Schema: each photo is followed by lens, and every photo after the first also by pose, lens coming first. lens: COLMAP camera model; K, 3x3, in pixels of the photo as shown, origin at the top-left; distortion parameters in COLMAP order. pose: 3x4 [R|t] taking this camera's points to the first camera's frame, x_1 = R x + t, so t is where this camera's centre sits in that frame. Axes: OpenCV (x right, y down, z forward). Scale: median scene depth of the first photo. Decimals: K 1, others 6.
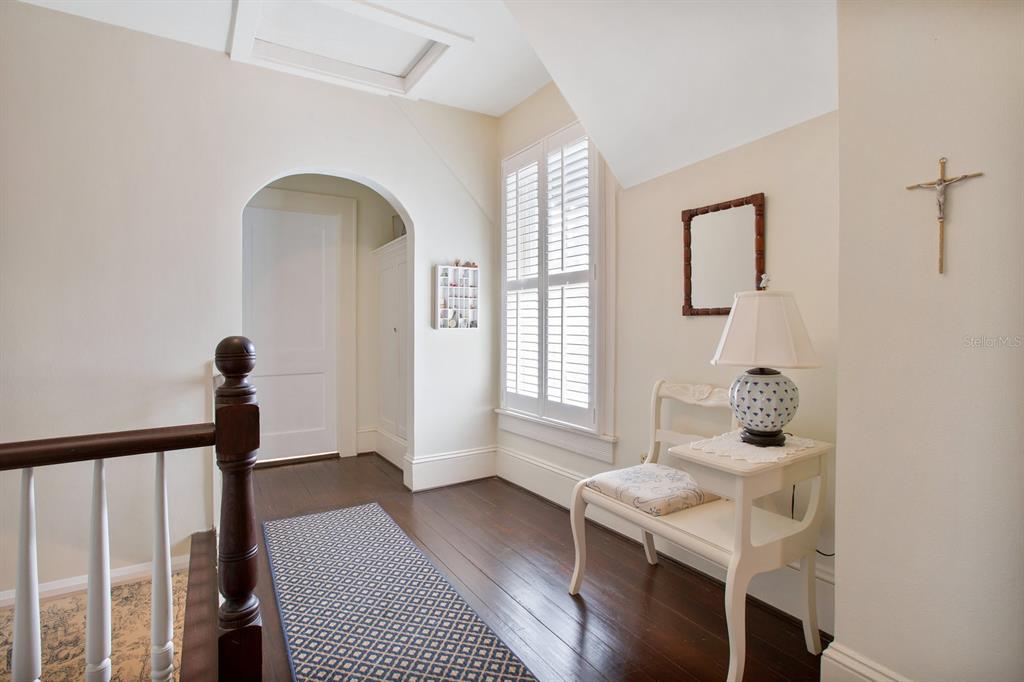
lens RADIAL K [[480.4, 0, 488.8], [0, 480.4, 336.4], [0, 0, 1]] dist [-0.058486, 0.023011]
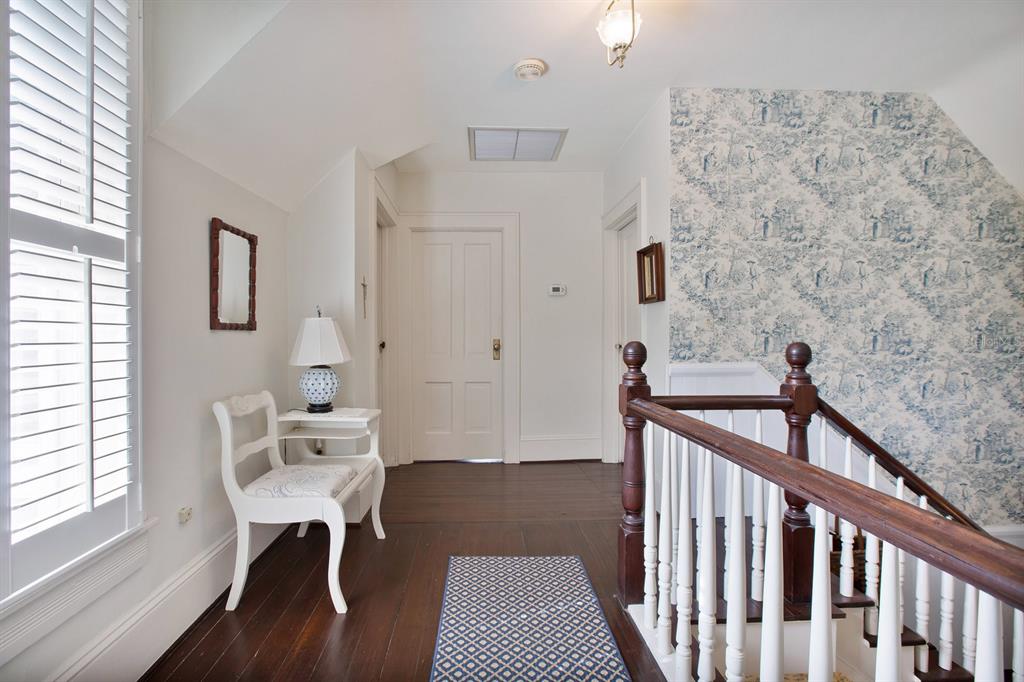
lens RADIAL K [[480.4, 0, 488.8], [0, 480.4, 336.4], [0, 0, 1]] dist [-0.058486, 0.023011]
pose [[-0.878501, 0.004575, 0.477719, -0.334384], [0.017933, 0.999565, 0.023406, -0.027209], [-0.477404, 0.029129, -0.878201, 1.021256]]
